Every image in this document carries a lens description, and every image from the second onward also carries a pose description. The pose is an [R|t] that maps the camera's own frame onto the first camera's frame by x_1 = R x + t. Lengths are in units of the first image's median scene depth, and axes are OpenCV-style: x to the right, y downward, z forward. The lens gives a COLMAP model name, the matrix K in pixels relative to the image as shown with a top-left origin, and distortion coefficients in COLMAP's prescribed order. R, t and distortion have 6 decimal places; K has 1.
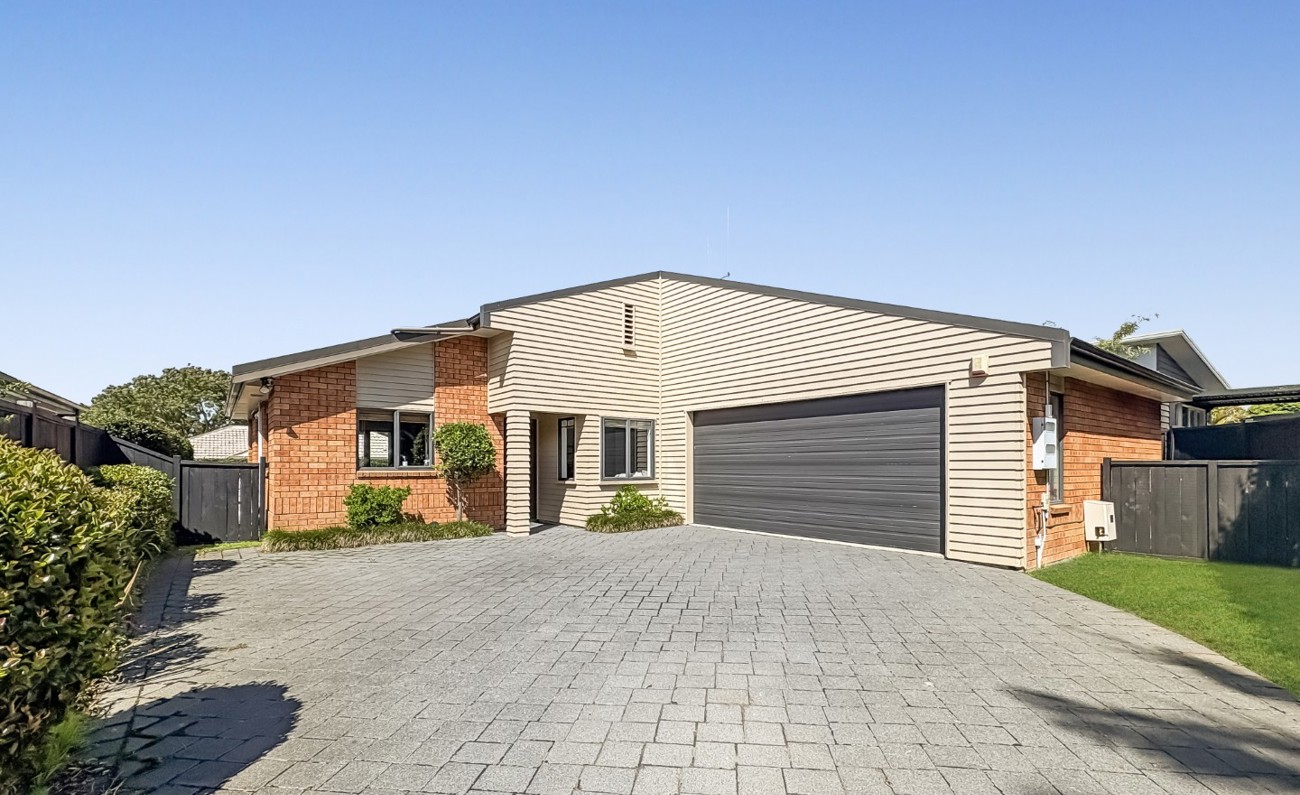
lens RADIAL K [[571.1, 0, 649.6], [0, 571.1, 468.6], [0, 0, 1]] dist [0.000240, 0.000038]
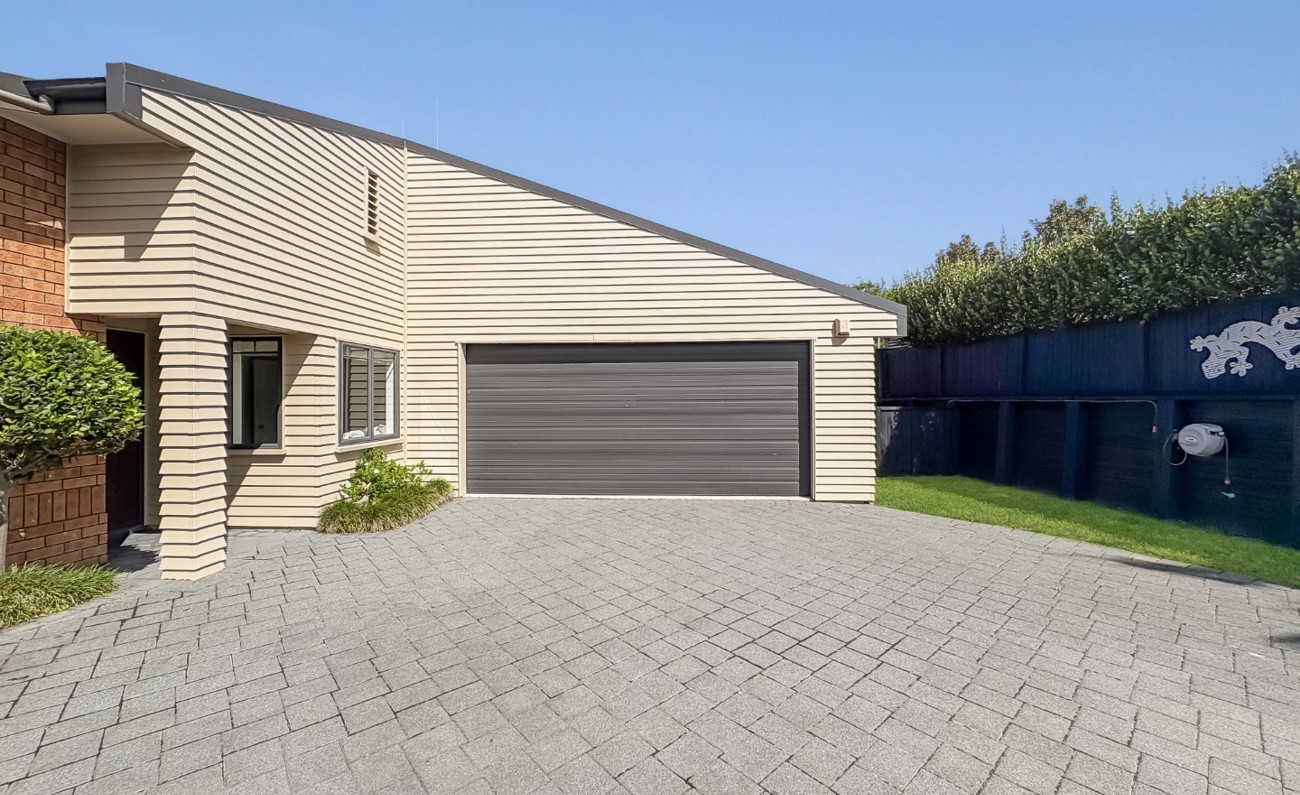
lens RADIAL K [[515.7, 0, 650.0], [0, 515.7, 397.5], [0, 0, 1]] dist [0.001636, 0.000260]
pose [[0.659078, -0.000169, 0.752075, -0.283526], [0.009098, 0.999929, -0.007749, -0.023114], [-0.752020, 0.011949, 0.659032, 0.389902]]
